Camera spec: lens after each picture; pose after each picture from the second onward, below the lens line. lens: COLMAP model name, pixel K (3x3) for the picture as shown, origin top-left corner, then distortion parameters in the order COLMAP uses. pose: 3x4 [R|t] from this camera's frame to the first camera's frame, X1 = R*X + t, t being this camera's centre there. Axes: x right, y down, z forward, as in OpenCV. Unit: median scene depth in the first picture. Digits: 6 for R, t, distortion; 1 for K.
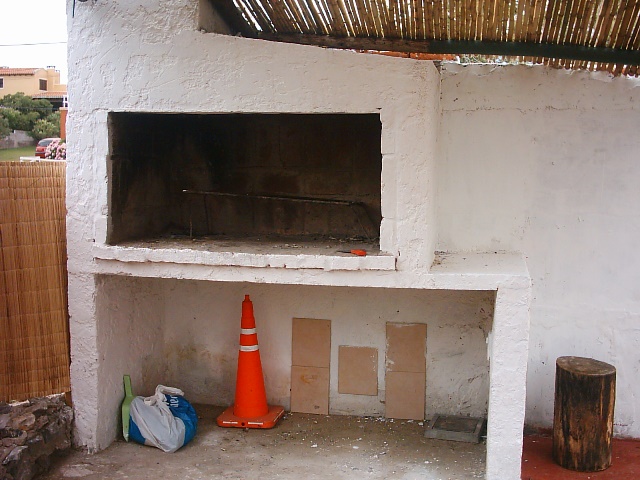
lens RADIAL K [[817.1, 0, 318.6], [0, 817.1, 277.6], [0, 0, 1]] dist [-0.117121, 0.065739]
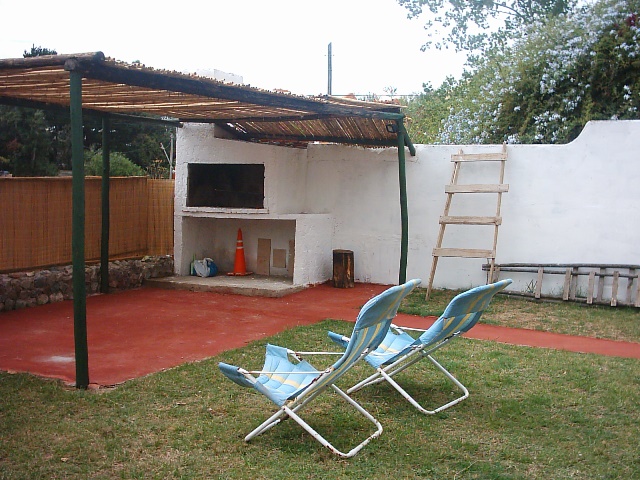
lens RADIAL K [[817.1, 0, 318.6], [0, 817.1, 277.6], [0, 0, 1]] dist [-0.117121, 0.065739]
pose [[0.968699, 0.030243, -0.246388, 0.977256], [-0.037864, 0.998938, -0.026248, 0.286186], [0.245333, 0.034755, 0.968816, -1.824489]]
